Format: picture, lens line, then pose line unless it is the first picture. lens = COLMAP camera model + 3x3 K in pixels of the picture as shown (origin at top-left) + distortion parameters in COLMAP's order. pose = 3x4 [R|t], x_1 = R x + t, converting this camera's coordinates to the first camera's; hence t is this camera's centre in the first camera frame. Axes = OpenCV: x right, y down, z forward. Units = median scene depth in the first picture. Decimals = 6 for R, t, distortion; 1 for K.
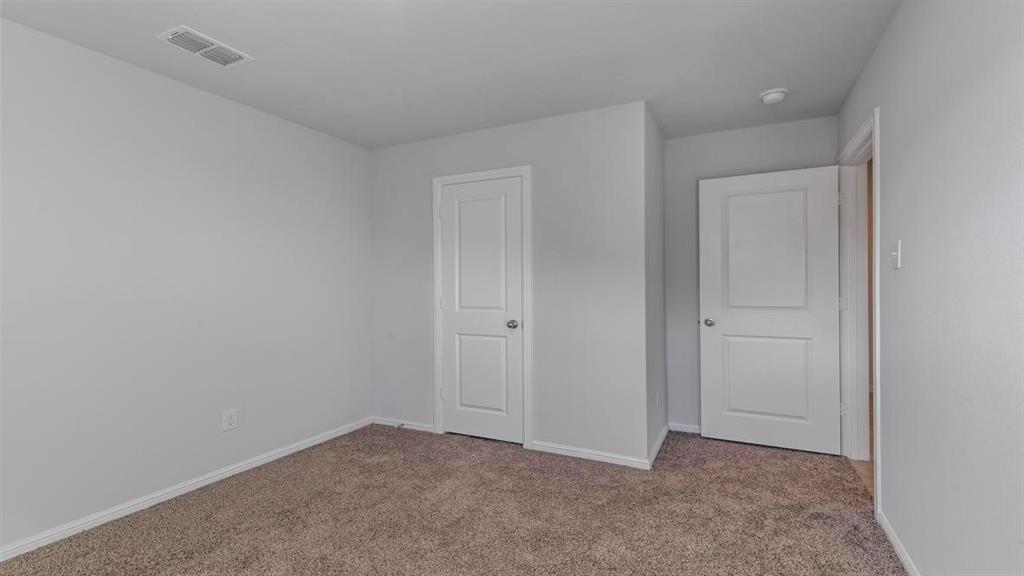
lens RADIAL K [[462.9, 0, 502.6], [0, 462.9, 287.1], [0, 0, 1]] dist [0.007548, -0.000923]
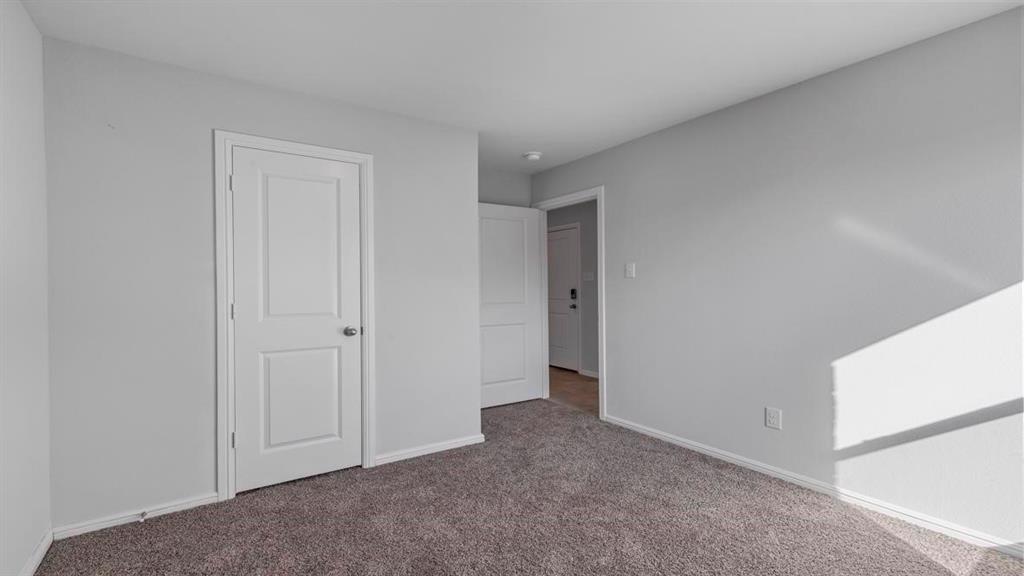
lens RADIAL K [[462.9, 0, 510.8], [0, 462.9, 293.3], [0, 0, 1]] dist [0.007548, -0.000923]
pose [[0.477267, -0.005701, 0.878740, -0.592139], [0.008858, 0.999959, 0.001676, 0.009383], [-0.878714, 0.006984, 0.477298, 0.314146]]
